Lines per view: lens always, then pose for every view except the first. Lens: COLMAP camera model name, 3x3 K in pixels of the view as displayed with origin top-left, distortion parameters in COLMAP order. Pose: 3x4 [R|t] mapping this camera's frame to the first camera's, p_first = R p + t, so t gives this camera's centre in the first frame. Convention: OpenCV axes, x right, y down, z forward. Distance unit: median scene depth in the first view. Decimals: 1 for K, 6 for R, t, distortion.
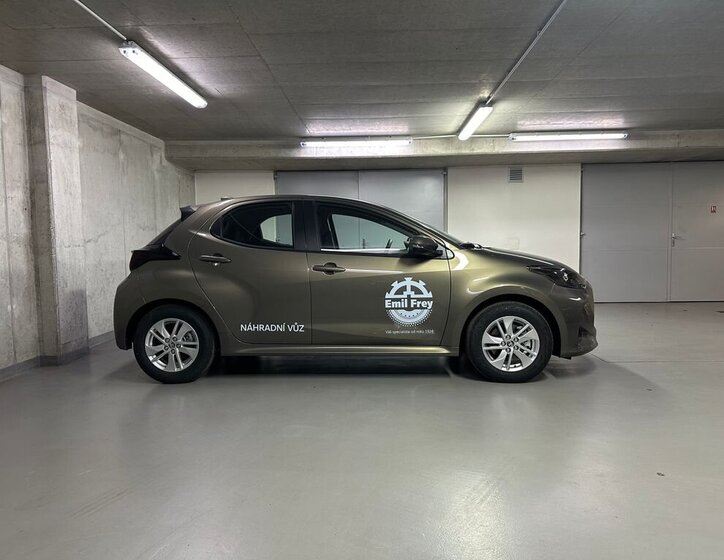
lens RADIAL K [[521.2, 0, 362.0], [0, 521.2, 280.0], [0, 0, 1]] dist [0.058396, -0.073651]
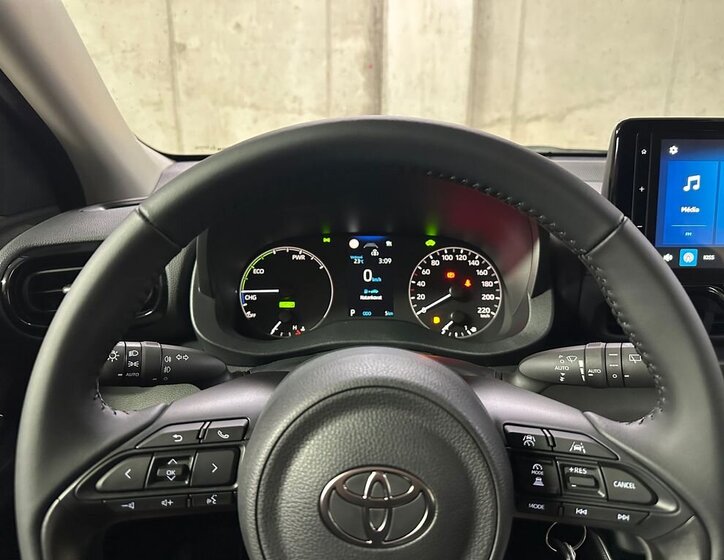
lens RADIAL K [[536.3, 0, 360.7], [0, 536.3, 287.0], [0, 0, 1]] dist [-0.018519, -0.000587]
pose [[0.033727, 0.303221, -0.952323, 0.067723], [-0.082456, 0.950461, 0.299708, -0.056520], [0.996024, 0.068417, 0.057058, 0.766076]]
